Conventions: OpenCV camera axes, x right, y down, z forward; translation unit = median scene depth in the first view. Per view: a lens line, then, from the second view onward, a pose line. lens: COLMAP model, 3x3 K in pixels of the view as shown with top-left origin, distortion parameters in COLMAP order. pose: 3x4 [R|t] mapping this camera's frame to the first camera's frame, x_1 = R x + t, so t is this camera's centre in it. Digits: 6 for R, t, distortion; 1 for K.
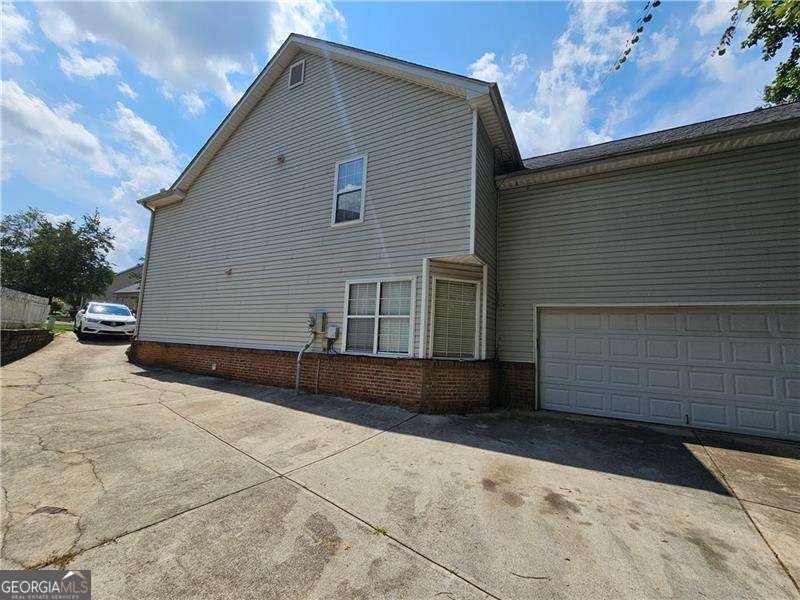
lens RADIAL K [[329.5, 0, 403.2], [0, 329.5, 303.2], [0, 0, 1]] dist [-0.002312, 0.000606]
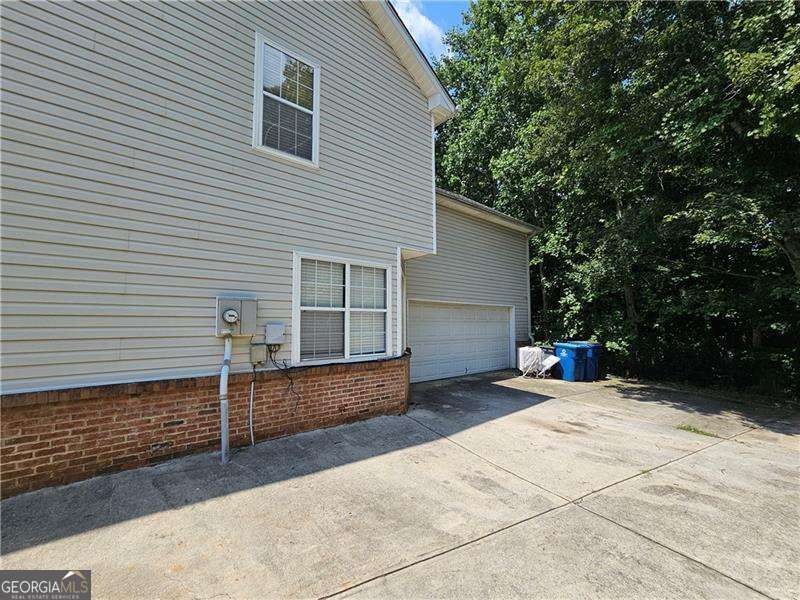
lens RADIAL K [[329.5, 0, 403.2], [0, 329.5, 303.2], [0, 0, 1]] dist [-0.002312, 0.000606]
pose [[0.363321, 0.016903, 0.931511, -0.797636], [-0.089028, 0.995890, 0.016652, 0.002996], [-0.927401, -0.088981, 0.363332, 0.660958]]
